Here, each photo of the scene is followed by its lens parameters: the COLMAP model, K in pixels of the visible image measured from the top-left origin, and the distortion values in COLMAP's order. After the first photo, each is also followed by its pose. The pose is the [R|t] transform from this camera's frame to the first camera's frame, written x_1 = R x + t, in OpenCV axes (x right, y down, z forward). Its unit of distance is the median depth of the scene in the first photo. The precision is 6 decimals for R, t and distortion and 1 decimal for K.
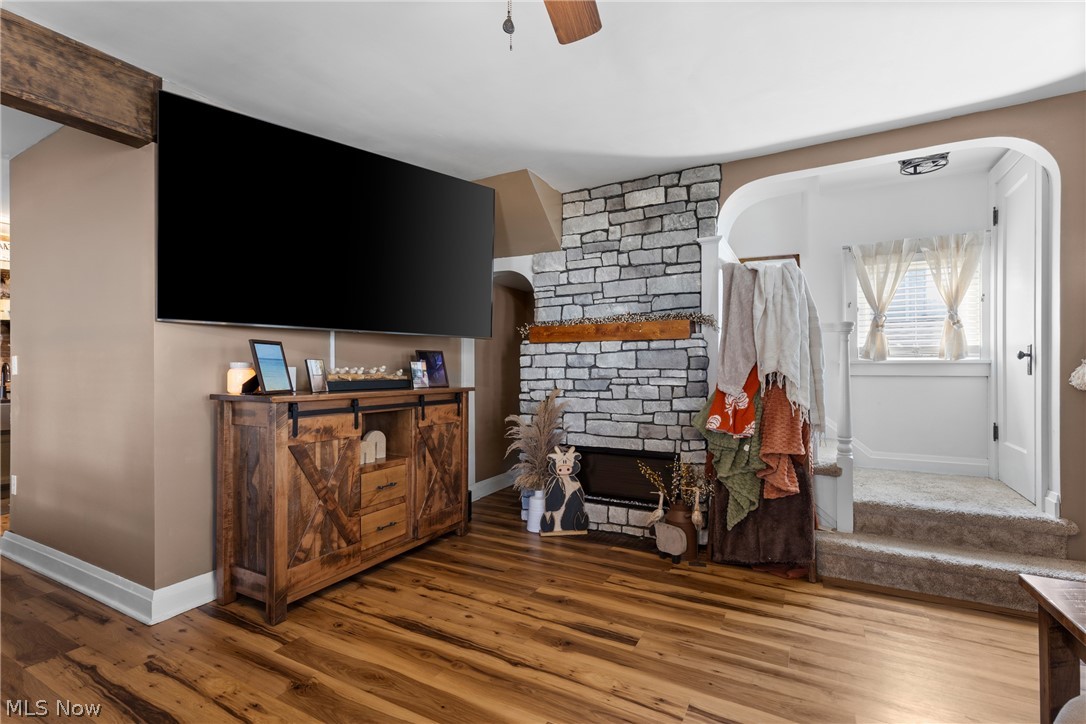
lens RADIAL K [[491.8, 0, 543.5], [0, 491.8, 372.1], [0, 0, 1]] dist [0.007299, -0.001267]
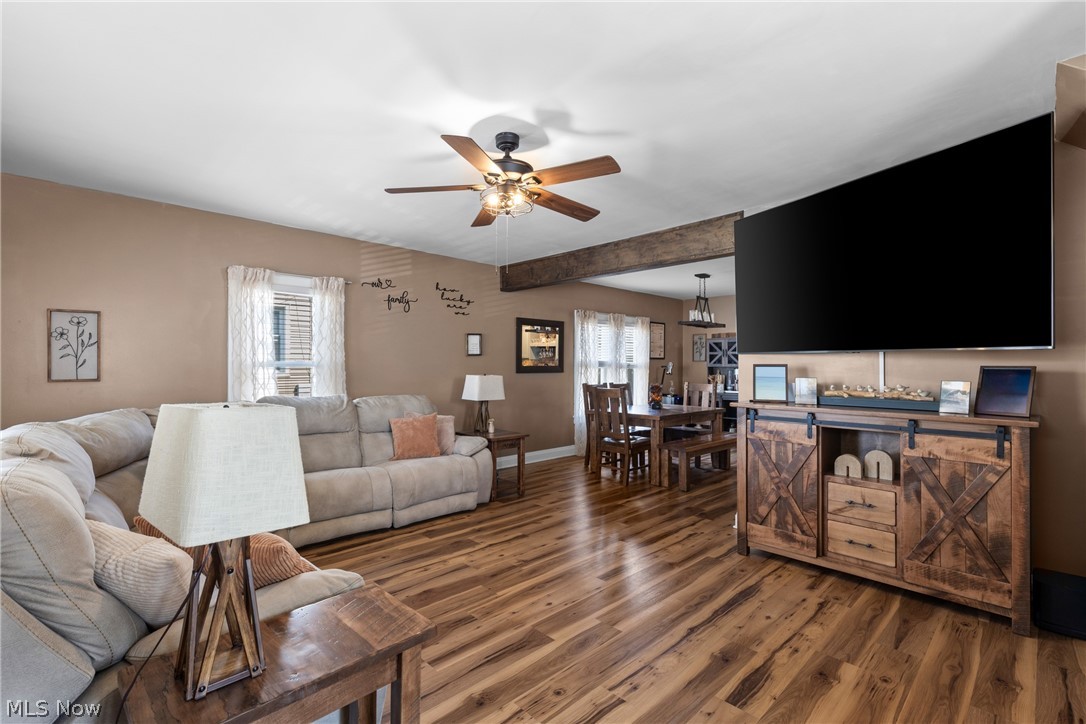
lens RADIAL K [[491.8, 0, 544.2], [0, 491.8, 367.8], [0, 0, 1]] dist [0.007299, -0.001267]
pose [[-0.293506, 0.008192, -0.955922, 0.961149], [-0.006430, 0.999924, 0.010543, -0.062571], [0.955935, 0.009241, -0.293431, 0.778027]]
